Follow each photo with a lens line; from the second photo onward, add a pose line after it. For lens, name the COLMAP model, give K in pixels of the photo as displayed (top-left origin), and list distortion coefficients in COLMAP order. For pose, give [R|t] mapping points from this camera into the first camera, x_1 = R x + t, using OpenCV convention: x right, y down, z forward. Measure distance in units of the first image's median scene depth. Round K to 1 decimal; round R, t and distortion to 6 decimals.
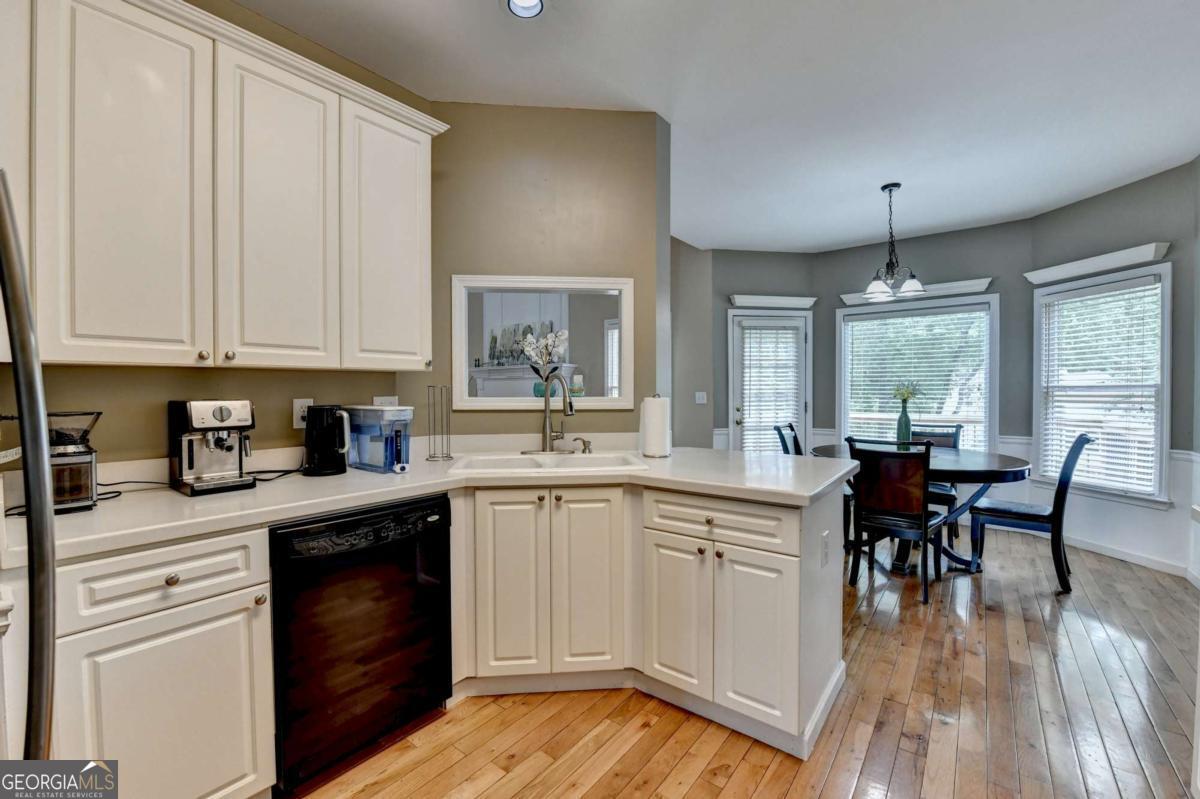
lens RADIAL K [[493.6, 0, 589.7], [0, 493.6, 397.1], [0, 0, 1]] dist [-0.000434, -0.007398]
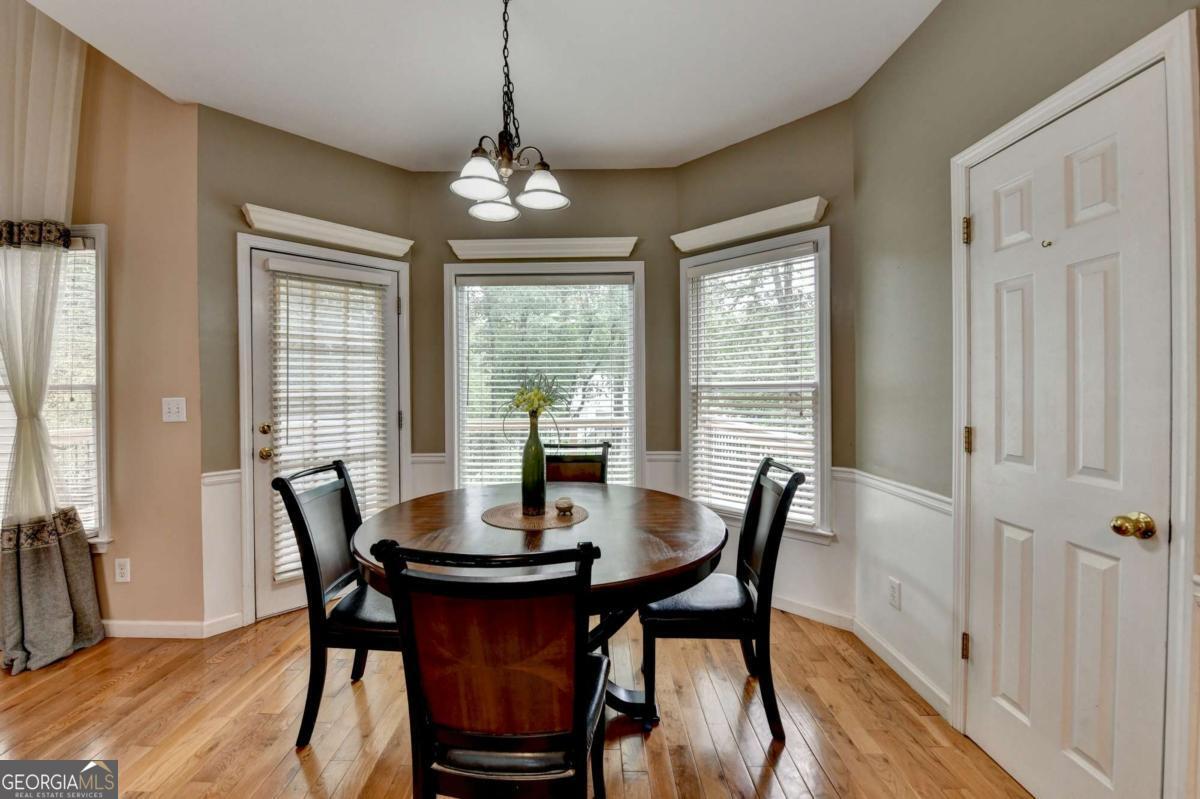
lens RADIAL K [[497.9, 0, 590.1], [0, 497.9, 391.7], [0, 0, 1]] dist [-0.017760, -0.000909]
pose [[0.787084, -0.006528, 0.616811, 0.314862], [0.012830, 0.999901, -0.005790, -0.009784], [-0.616712, 0.012470, 0.787090, 0.478906]]
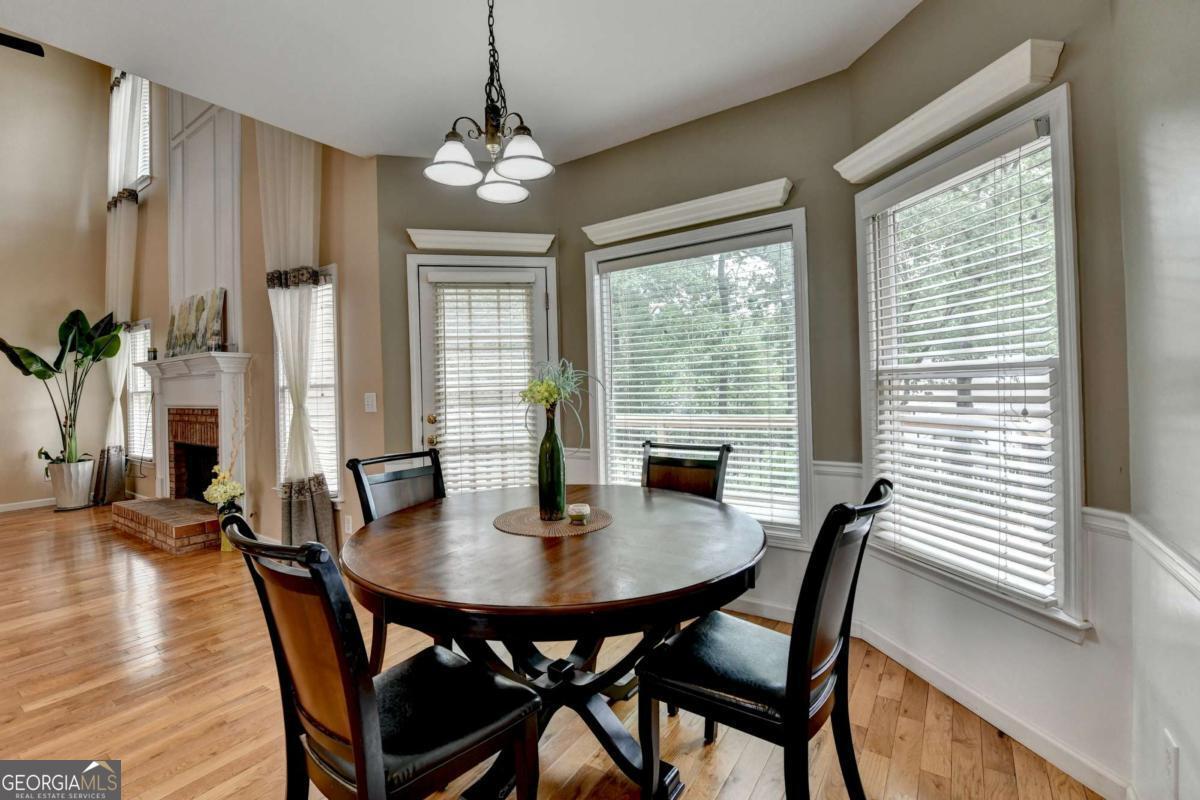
lens RADIAL K [[531.3, 0, 575.9], [0, 531.3, 386.2], [0, 0, 1]] dist [-0.020147, -0.001333]
pose [[0.998340, -0.020902, 0.053668, 0.558965], [0.021855, 0.999613, -0.017228, -0.001683], [-0.053287, 0.018372, 0.998410, 0.432603]]
